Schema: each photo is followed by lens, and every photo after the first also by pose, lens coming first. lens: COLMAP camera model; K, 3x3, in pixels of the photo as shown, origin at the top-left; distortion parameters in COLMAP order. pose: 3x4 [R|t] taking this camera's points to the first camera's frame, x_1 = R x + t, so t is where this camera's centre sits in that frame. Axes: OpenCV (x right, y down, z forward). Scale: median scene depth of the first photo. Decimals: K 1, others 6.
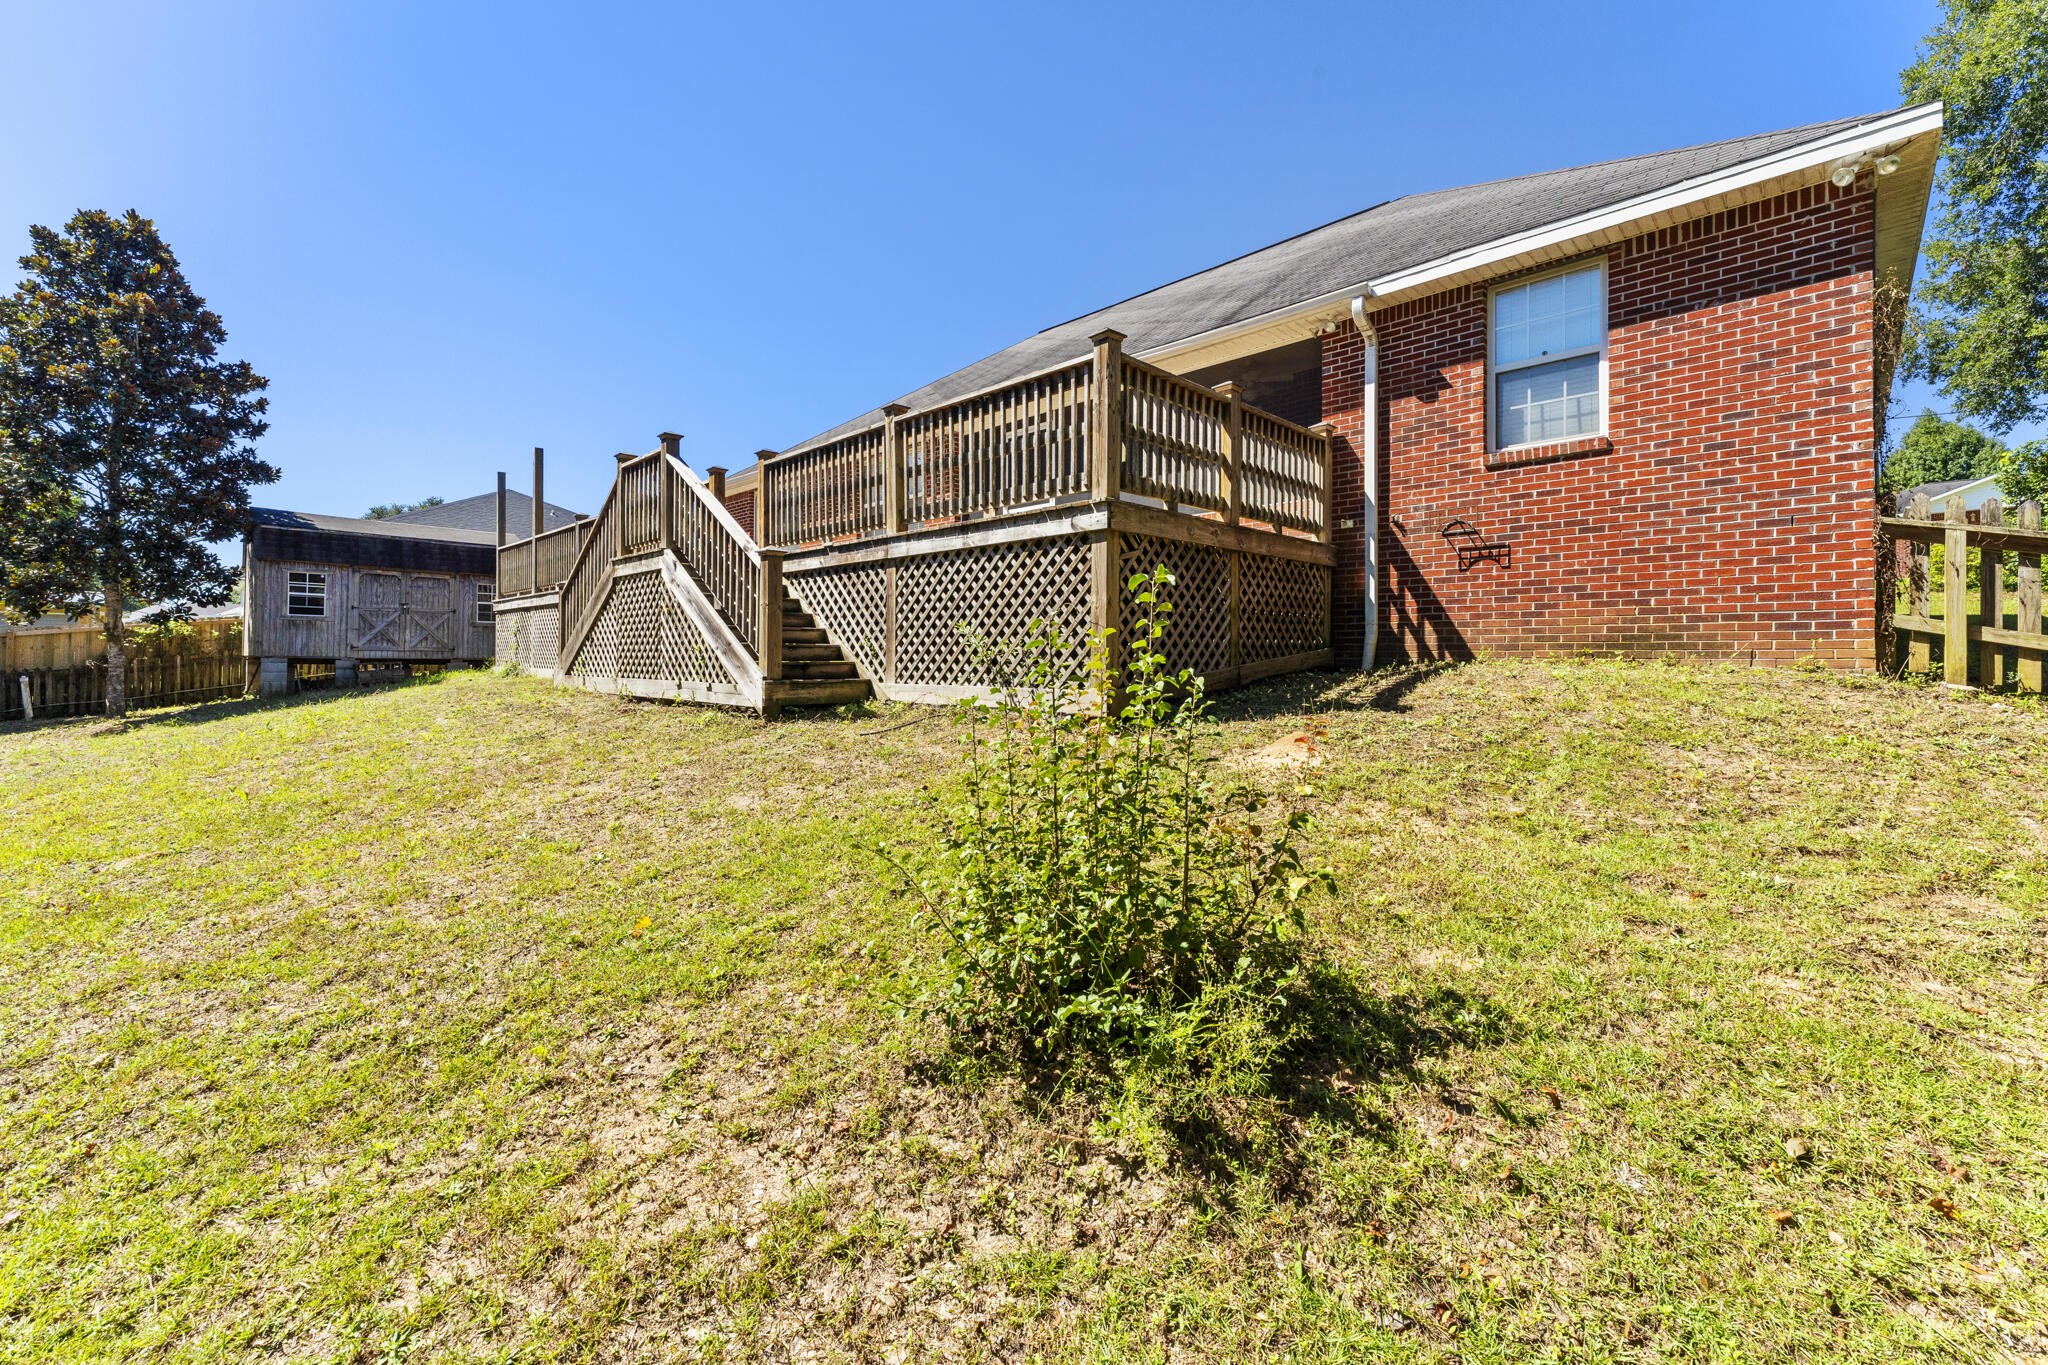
lens RADIAL K [[823.0, 0, 1017.4], [0, 823.0, 681.5], [0, 0, 1]] dist [0.000711, -0.000298]
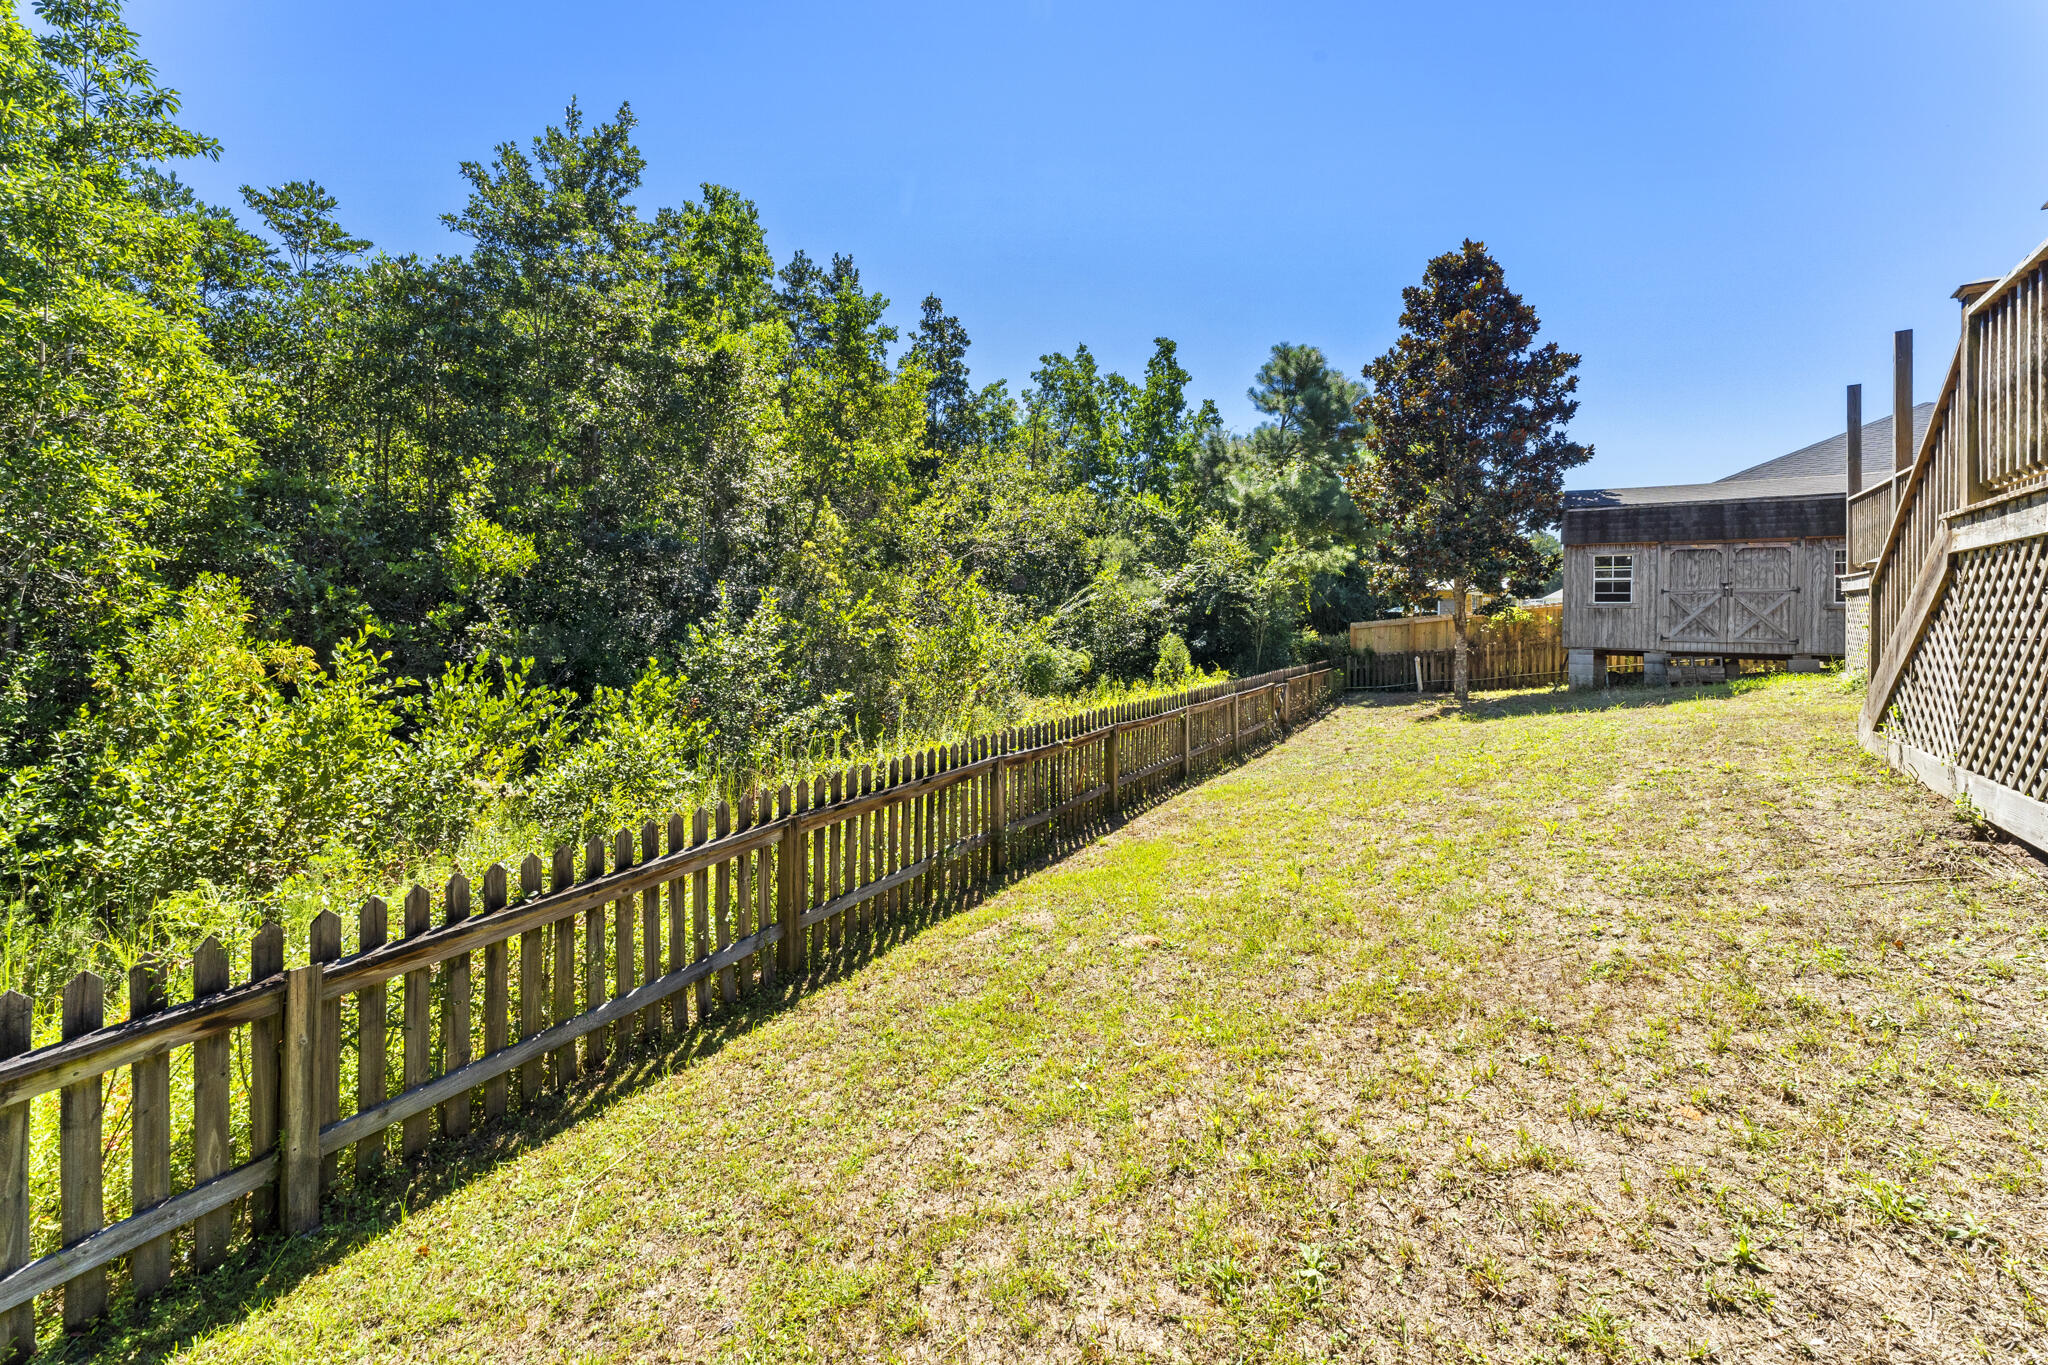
lens RADIAL K [[856.3, 0, 1024.9], [0, 856.3, 609.7], [0, 0, 1]] dist [-0.000735, -0.000163]
pose [[0.170727, -0.012113, -0.985244, -0.054181], [-0.030449, 0.999382, -0.017563, -0.038053], [0.984848, 0.032998, 0.170253, 0.217411]]
